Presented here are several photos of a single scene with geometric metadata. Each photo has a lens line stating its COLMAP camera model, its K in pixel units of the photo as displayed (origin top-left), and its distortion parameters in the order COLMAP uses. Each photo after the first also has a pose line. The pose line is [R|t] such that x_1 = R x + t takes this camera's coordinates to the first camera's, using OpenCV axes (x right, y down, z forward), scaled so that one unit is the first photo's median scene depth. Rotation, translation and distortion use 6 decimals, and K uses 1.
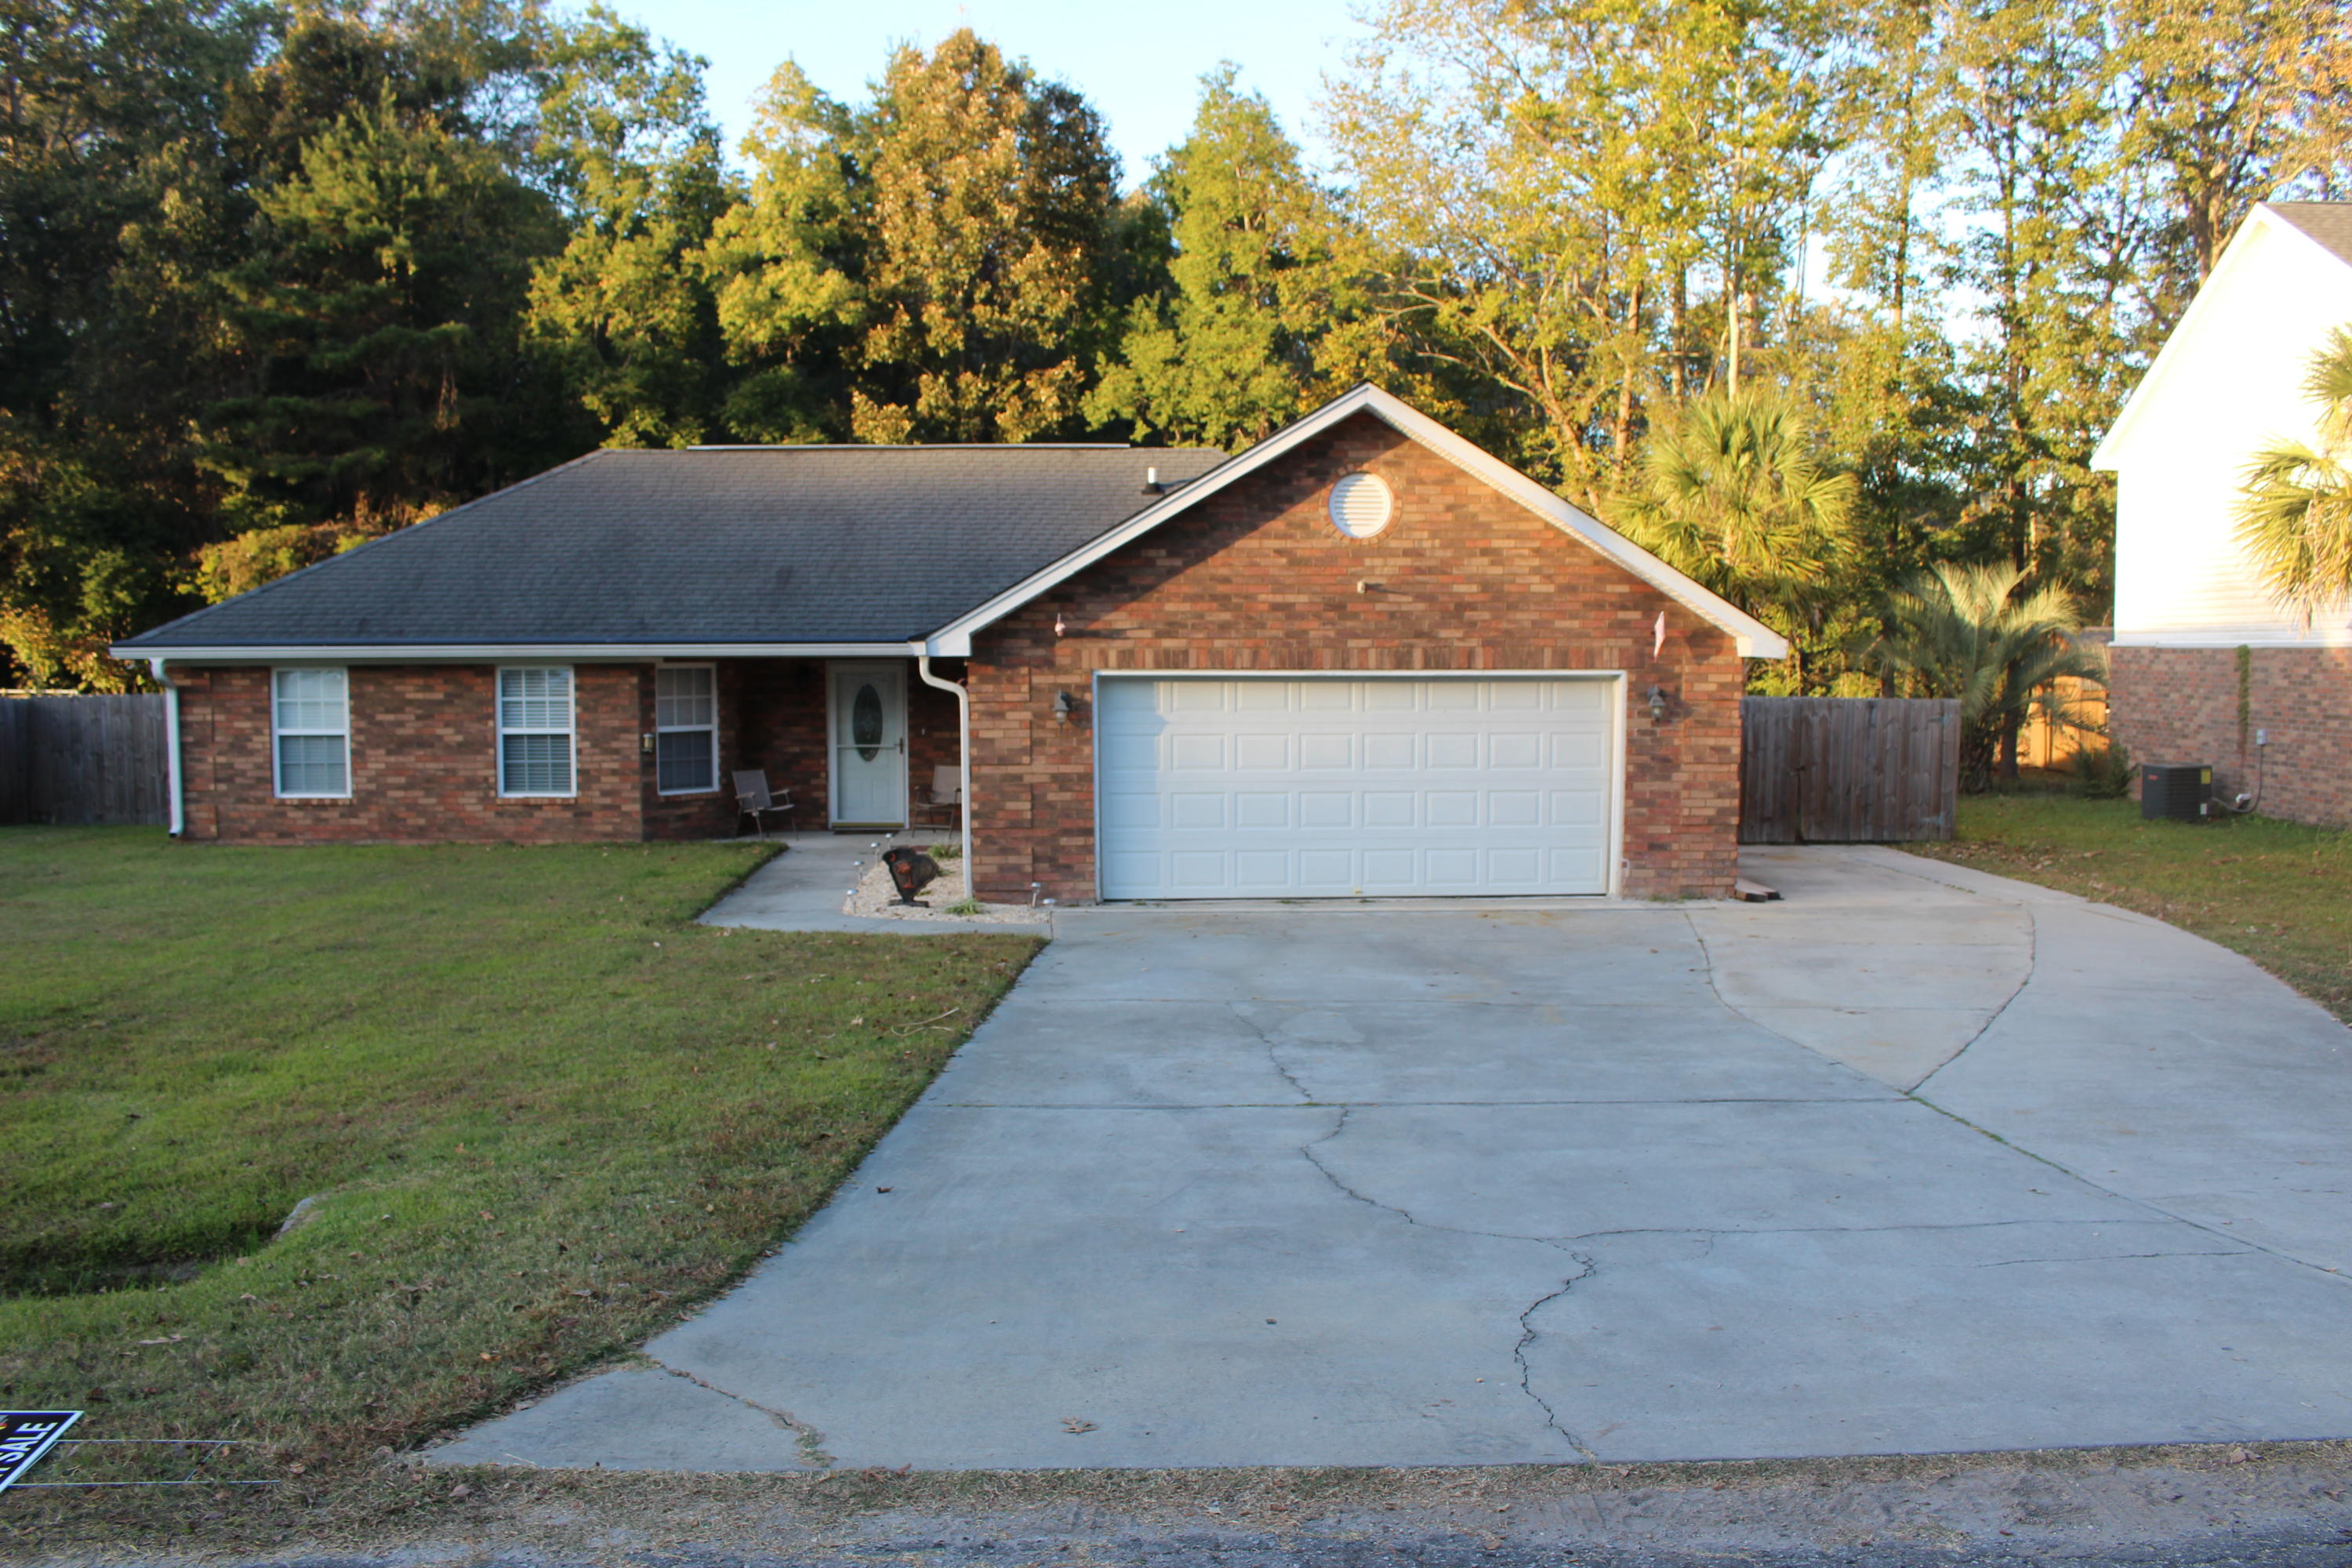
lens RADIAL K [[1943.0, 0, 1183.2], [0, 1943.0, 782.8], [0, 0, 1]] dist [-0.157687, 0.129370]
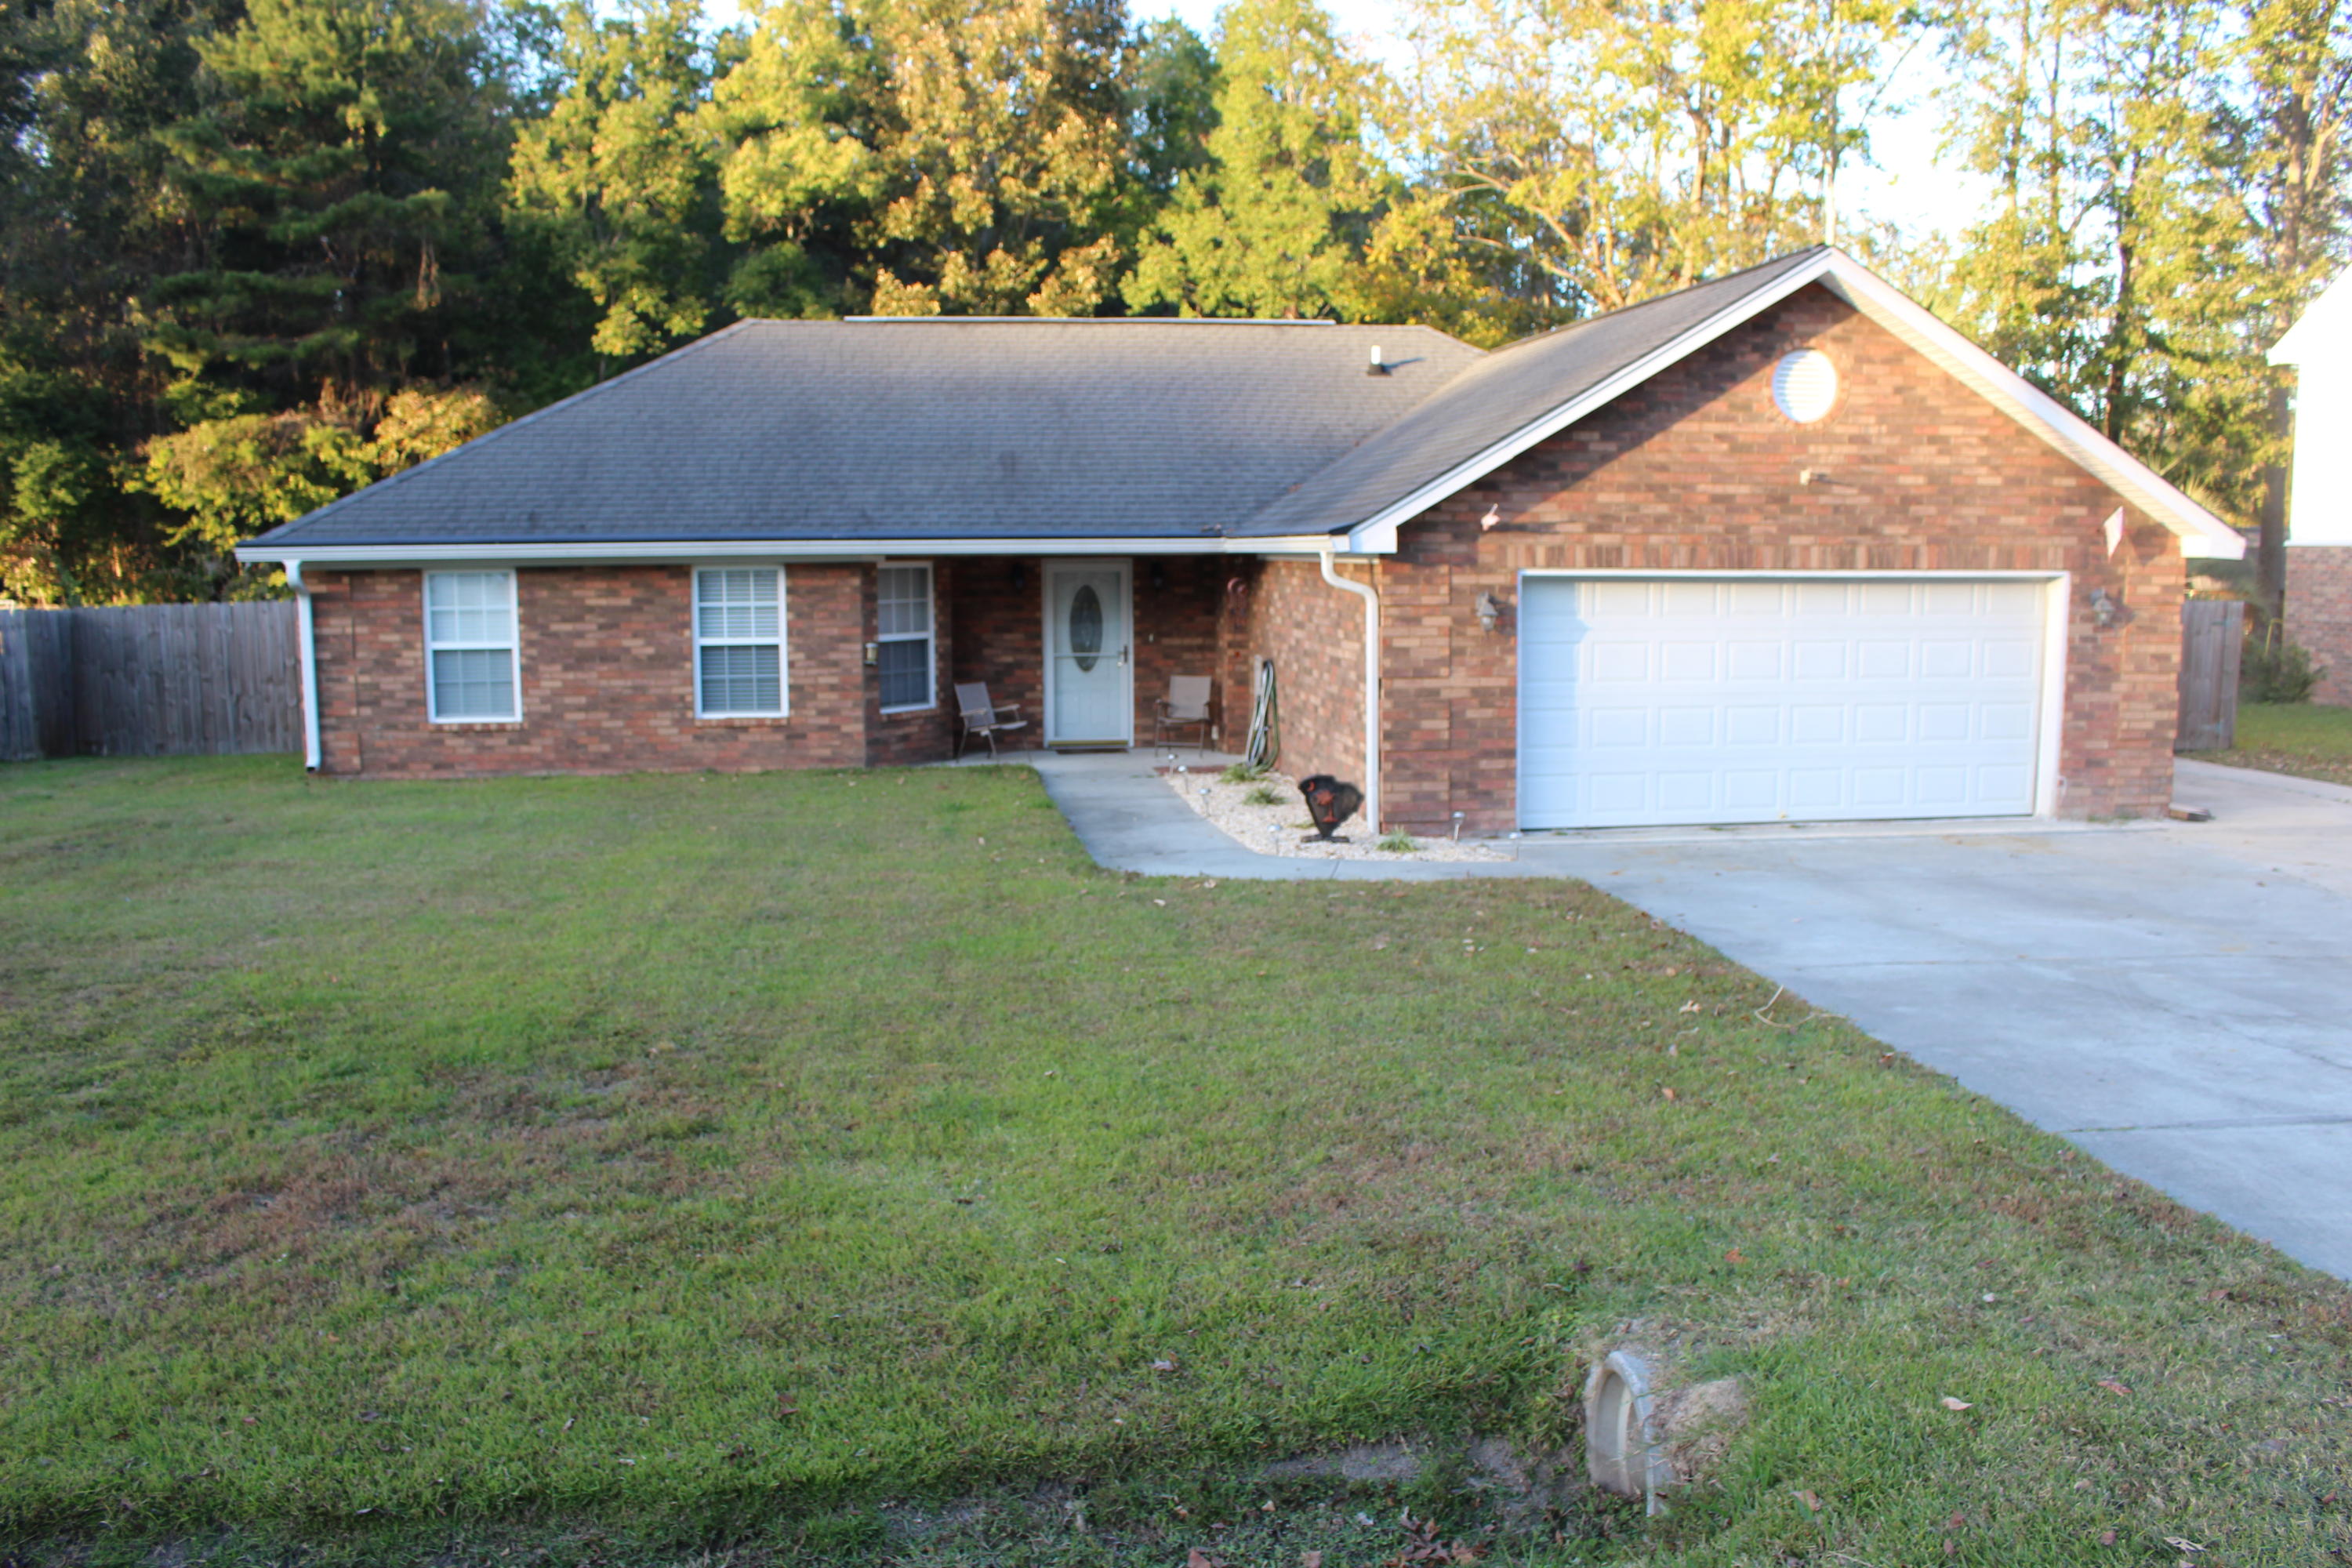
lens RADIAL K [[1943.0, 0, 1182.5], [0, 1943.0, 786.3], [0, 0, 1]] dist [-0.157687, 0.129370]
pose [[0.996096, -0.013767, 0.087193, -0.217166], [0.009092, 0.998511, 0.053789, -0.006643], [-0.087804, -0.052786, 0.994738, 0.111190]]
